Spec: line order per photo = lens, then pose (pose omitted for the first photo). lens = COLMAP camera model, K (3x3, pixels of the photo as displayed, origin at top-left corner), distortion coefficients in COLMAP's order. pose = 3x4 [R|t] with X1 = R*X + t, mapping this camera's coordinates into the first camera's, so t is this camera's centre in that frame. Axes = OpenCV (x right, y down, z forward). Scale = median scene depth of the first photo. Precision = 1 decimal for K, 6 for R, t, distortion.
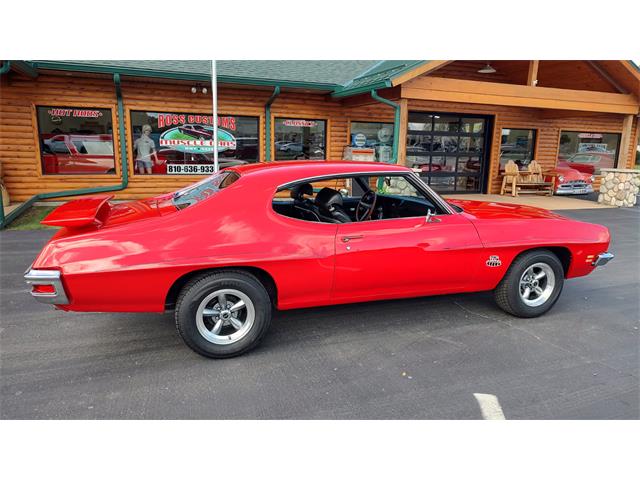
lens RADIAL K [[458.8, 0, 321.8], [0, 458.8, 241.3], [0, 0, 1]] dist [0.008365, -0.003212]
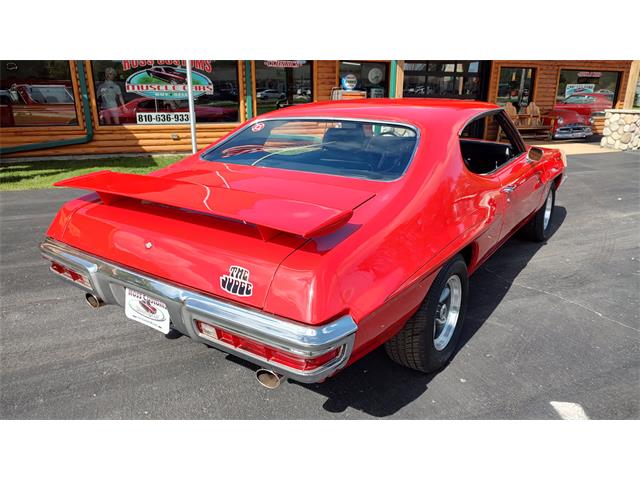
lens RADIAL K [[457.3, 0, 320.5], [0, 457.3, 241.8], [0, 0, 1]] dist [0.003542, -0.002661]
pose [[0.998887, -0.029235, 0.037007, -0.019594], [0.025014, 0.993640, 0.109787, -0.007597], [-0.039981, -0.108739, 0.993266, 0.075230]]
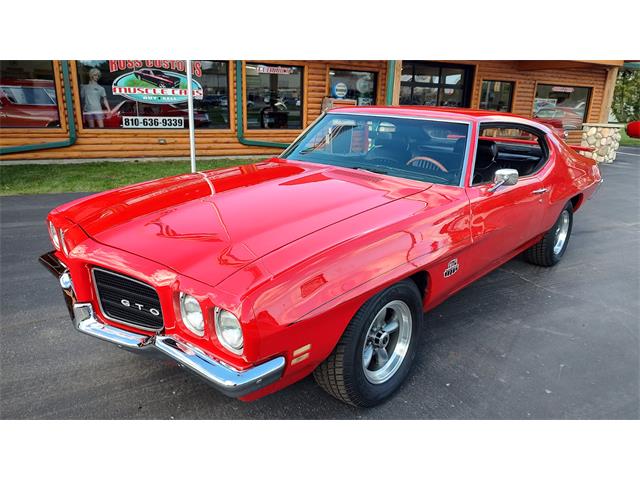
lens RADIAL K [[460.8, 0, 321.8], [0, 460.8, 239.7], [0, 0, 1]] dist [0.005242, -0.003309]
pose [[0.992839, -0.027010, 0.116369, -0.074523], [0.016764, 0.995967, 0.088144, -0.008399], [-0.118281, -0.085562, 0.989287, 0.086089]]
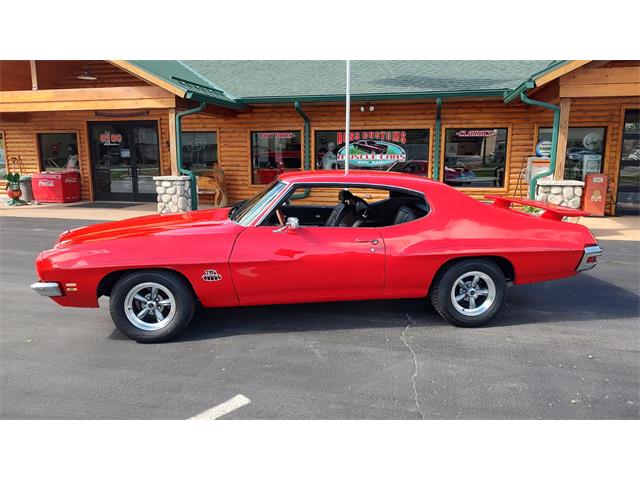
lens RADIAL K [[459.9, 0, 322.2], [0, 459.9, 234.9], [0, 0, 1]] dist [0.008790, -0.006181]
pose [[0.816255, 0.073389, -0.573012, 0.275922], [-0.097489, 0.995171, -0.011415, -0.008384], [0.569407, 0.065180, 0.819468, 0.062562]]
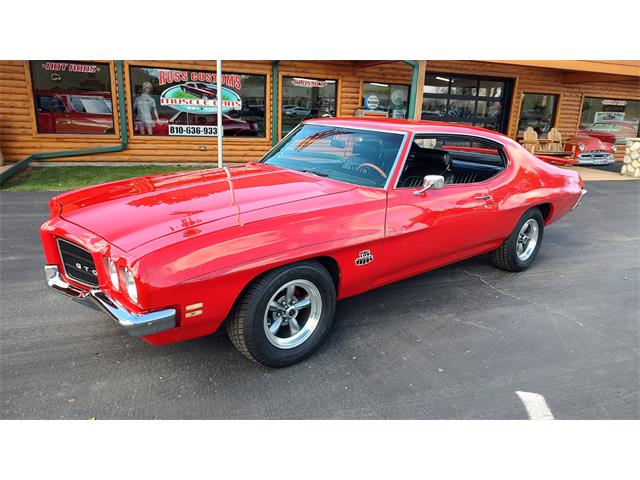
lens RADIAL K [[458.4, 0, 320.9], [0, 458.4, 242.1], [0, 0, 1]] dist [0.003029, -0.003227]
pose [[0.999762, 0.019213, -0.010332, -0.008292], [-0.018413, 0.997187, 0.072657, -0.001013], [0.011699, -0.072449, 0.997303, 0.042651]]
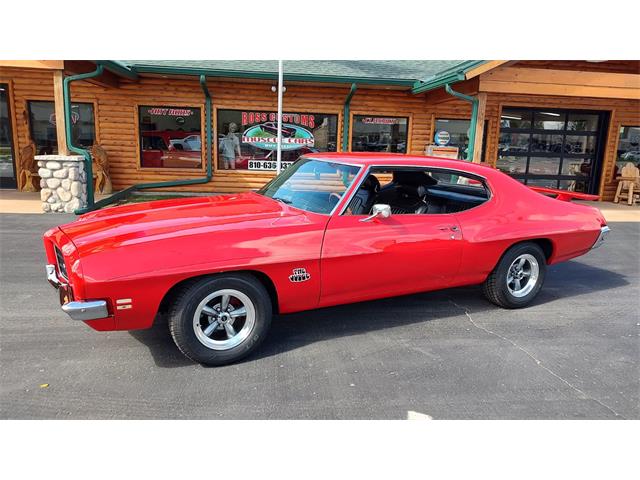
lens RADIAL K [[459.8, 0, 320.3], [0, 459.8, 237.7], [0, 0, 1]] dist [0.009684, -0.006733]
pose [[0.966609, 0.058464, -0.249498, 0.096455], [-0.061083, 0.998129, -0.002761, 0.002322], [0.248869, 0.017909, 0.968371, 0.023969]]
